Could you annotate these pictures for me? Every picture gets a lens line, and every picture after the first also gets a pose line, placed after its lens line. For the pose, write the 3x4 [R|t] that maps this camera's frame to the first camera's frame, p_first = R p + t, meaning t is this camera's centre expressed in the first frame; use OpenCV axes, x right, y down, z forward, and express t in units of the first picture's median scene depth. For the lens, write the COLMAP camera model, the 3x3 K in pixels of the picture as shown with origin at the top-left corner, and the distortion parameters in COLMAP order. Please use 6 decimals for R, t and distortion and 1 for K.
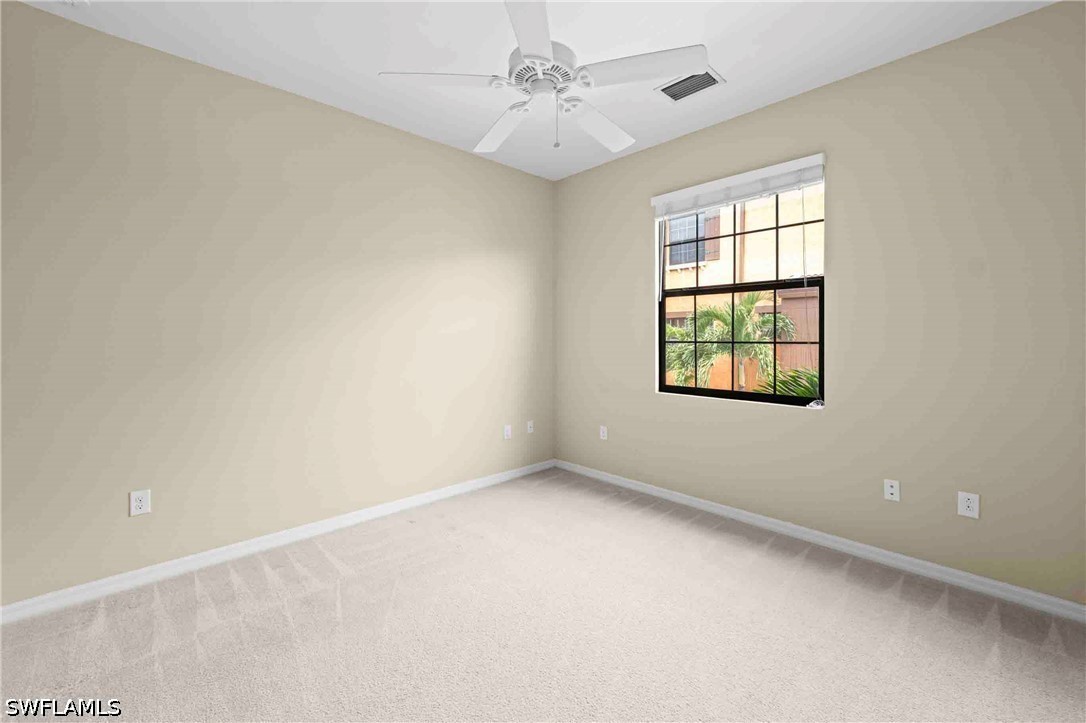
lens RADIAL K [[450.4, 0, 542.4], [0, 450.4, 341.6], [0, 0, 1]] dist [0.000153, 0.000019]
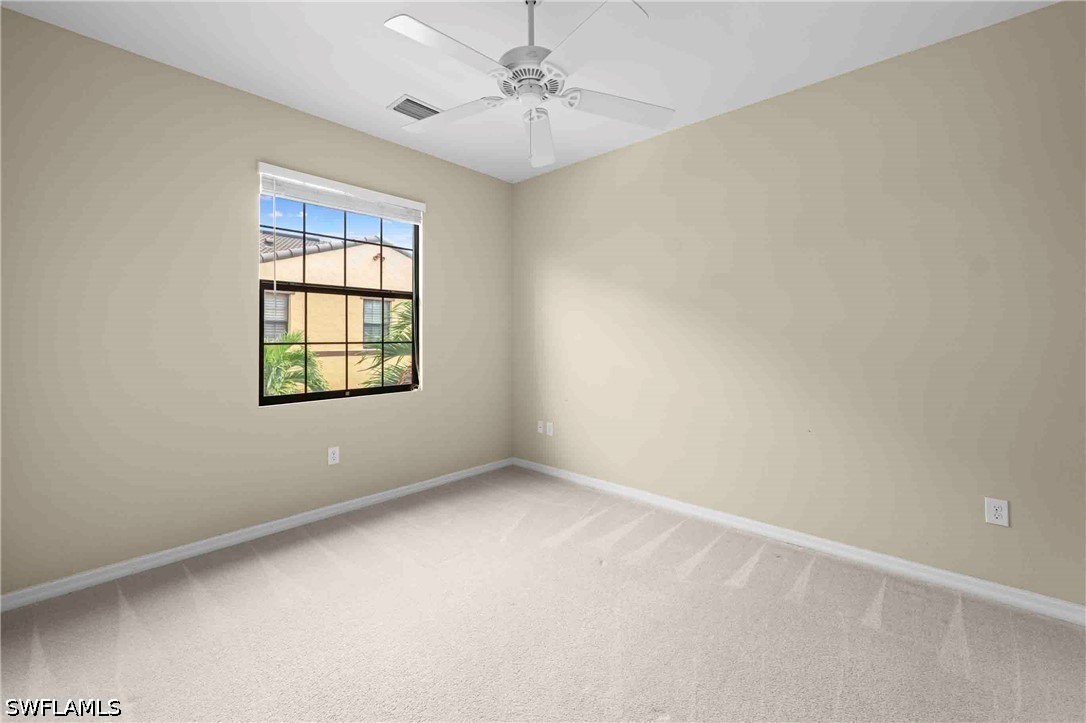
lens RADIAL K [[450.1, 0, 540.5], [0, 450.1, 334.1], [0, 0, 1]] dist [-0.000631, 0.000073]
pose [[-0.064819, -0.004272, 0.997888, -0.636653], [-0.000960, 0.999991, 0.004219, -0.023680], [-0.997897, -0.000684, -0.064823, 0.612855]]
